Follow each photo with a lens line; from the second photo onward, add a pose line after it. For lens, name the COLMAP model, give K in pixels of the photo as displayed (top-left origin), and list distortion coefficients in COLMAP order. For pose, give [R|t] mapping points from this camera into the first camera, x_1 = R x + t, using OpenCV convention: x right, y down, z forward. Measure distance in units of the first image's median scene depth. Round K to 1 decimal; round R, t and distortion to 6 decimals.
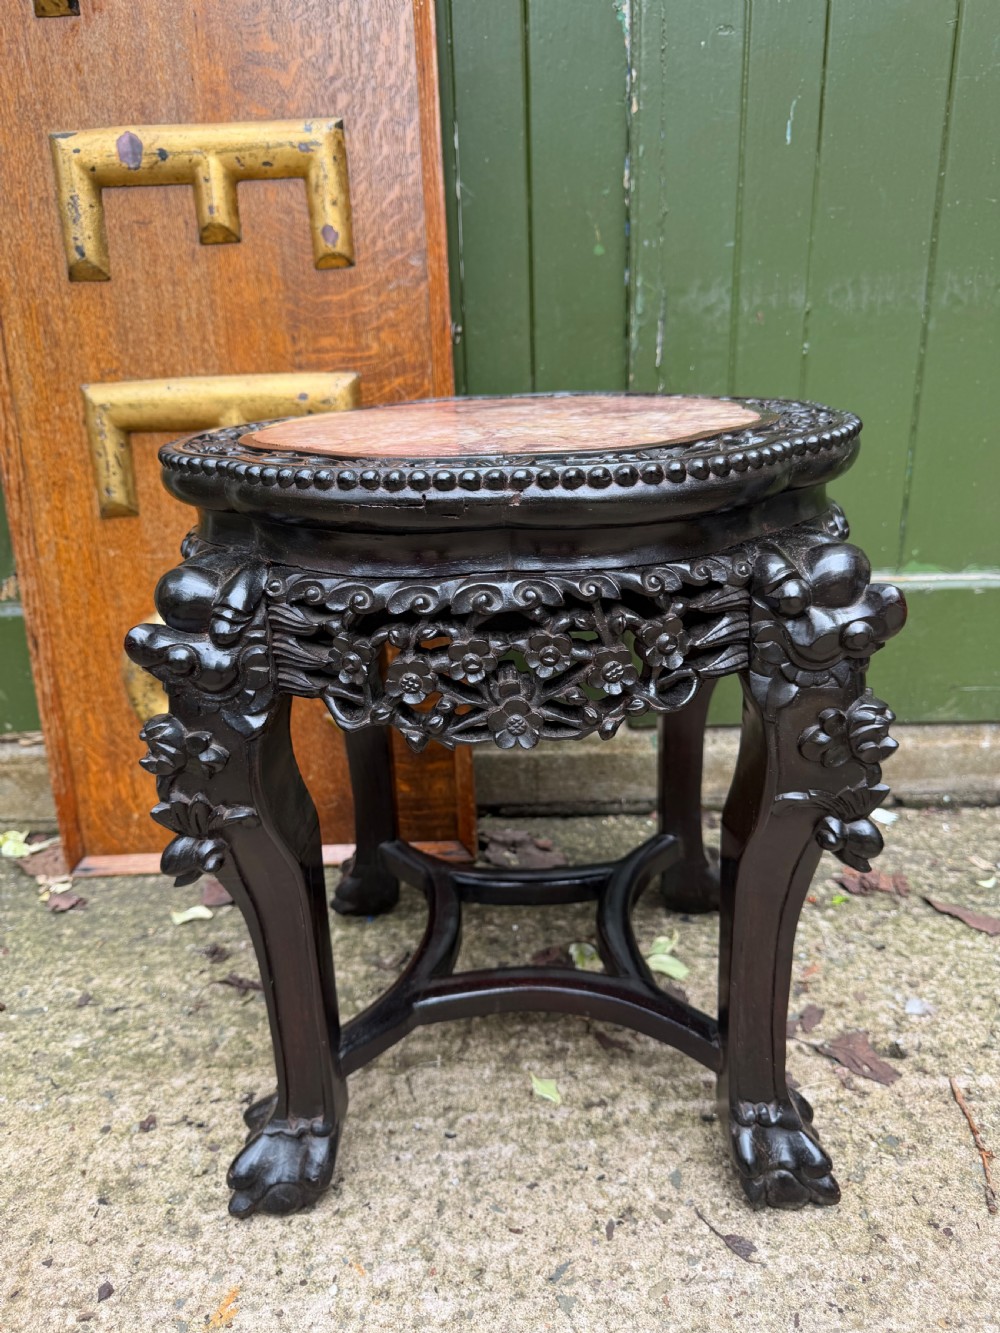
lens RADIAL K [[971.9, 0, 498.4], [0, 971.9, 665.5], [0, 0, 1]] dist [-0.011094, -0.005465]
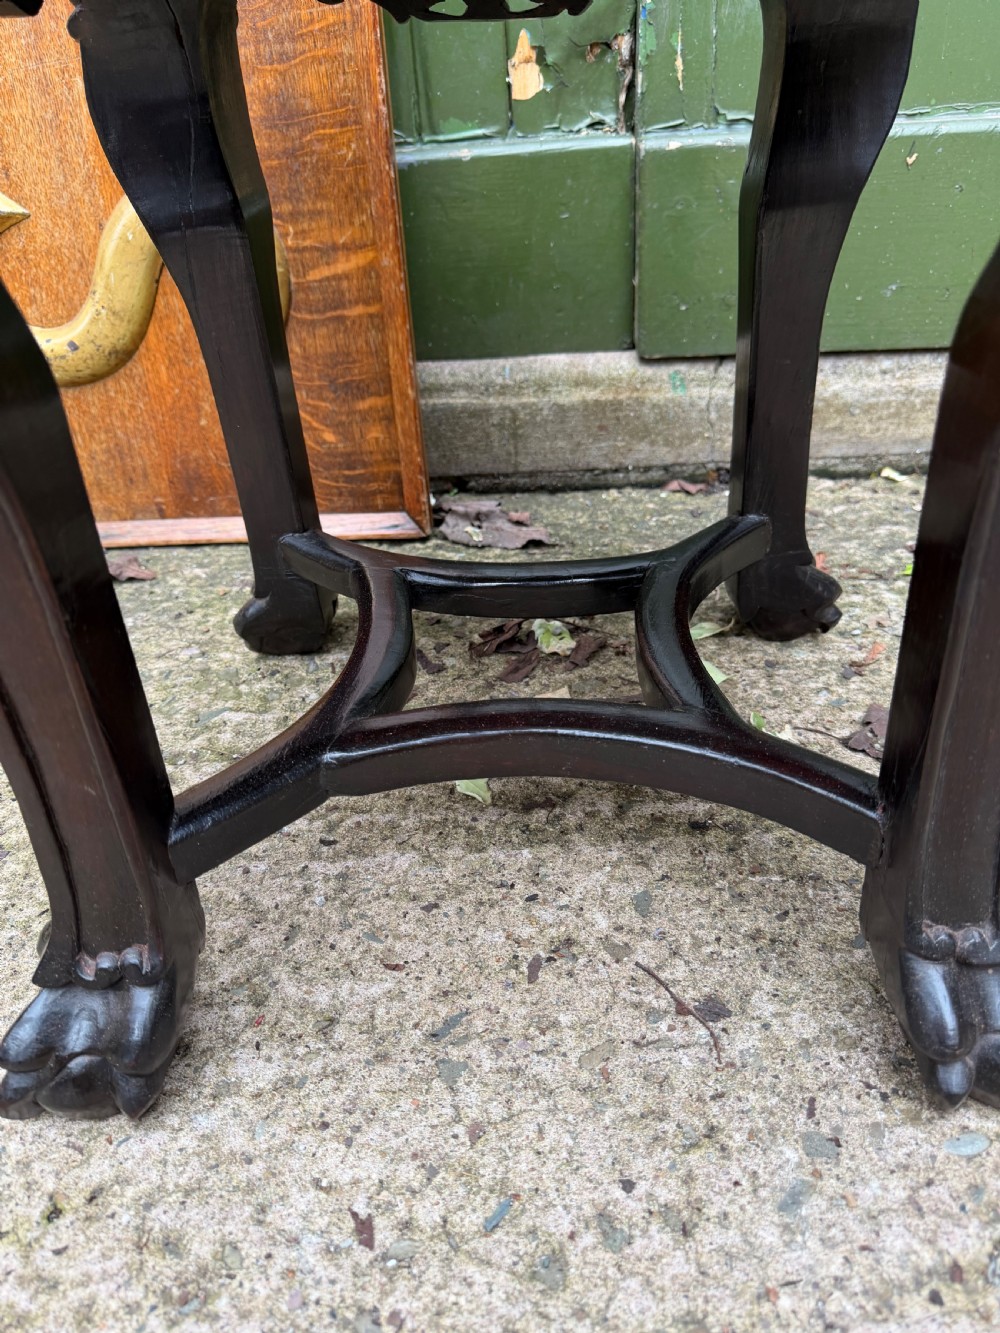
lens RADIAL K [[971.6, 0, 494.0], [0, 971.6, 644.9], [0, 0, 1]] dist [0.172948, -0.407170]
pose [[0.998057, 0.002725, -0.062251, 0.117498], [0.009168, 0.981746, 0.189974, 0.214536], [0.061633, -0.190176, 0.979814, 0.343062]]
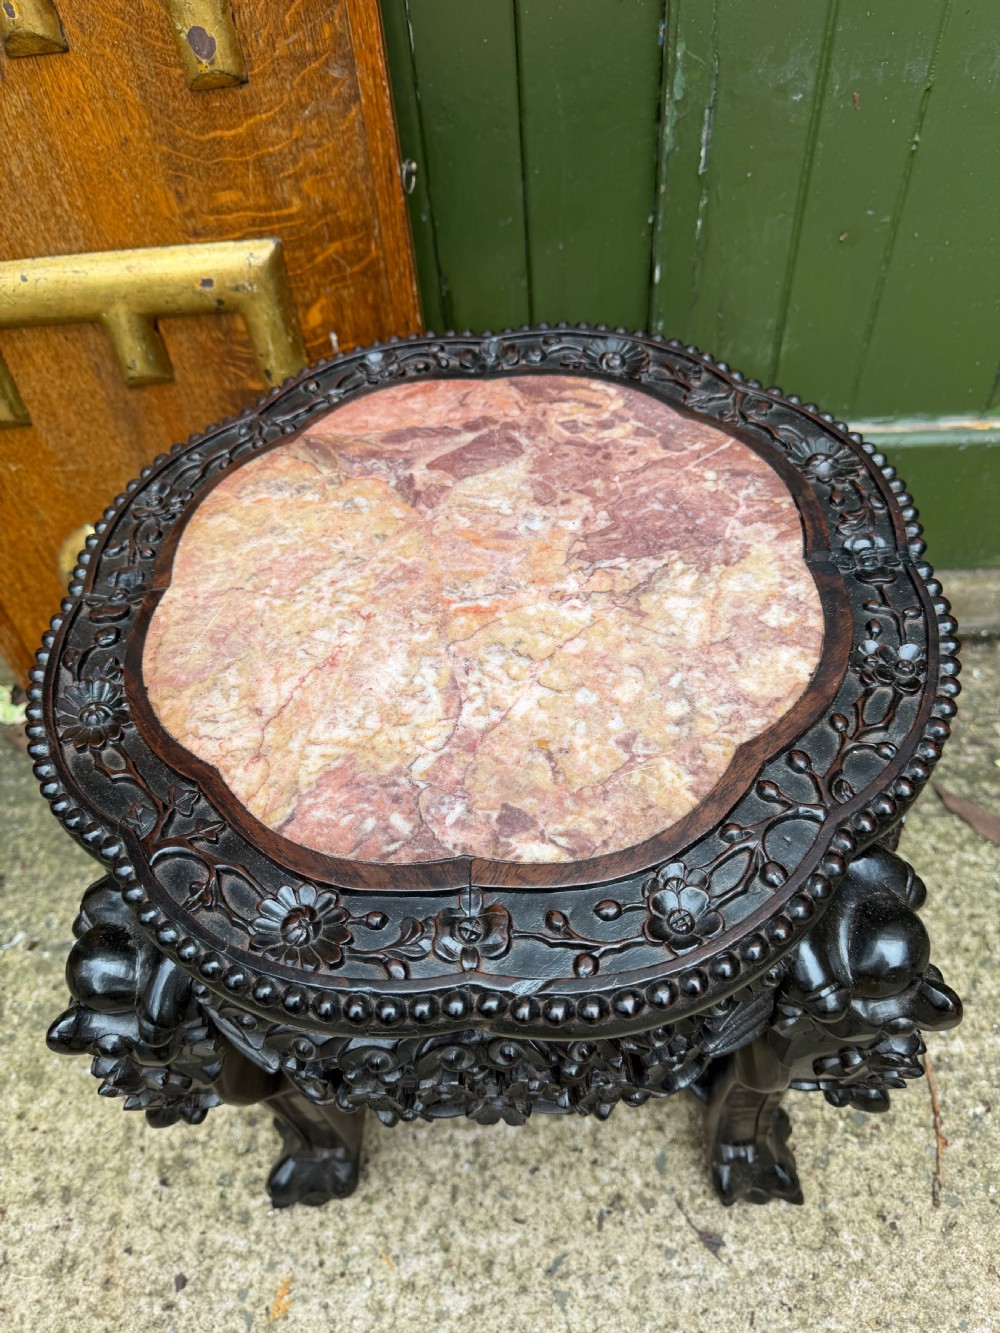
lens RADIAL K [[971.9, 0, 498.4], [0, 971.9, 665.5], [0, 0, 1]] dist [-0.011094, -0.005465]
pose [[0.999291, -0.027972, -0.025212, 0.036991], [0.036926, 0.859185, 0.510331, -0.533109], [0.007387, -0.510900, 0.859608, 0.308621]]
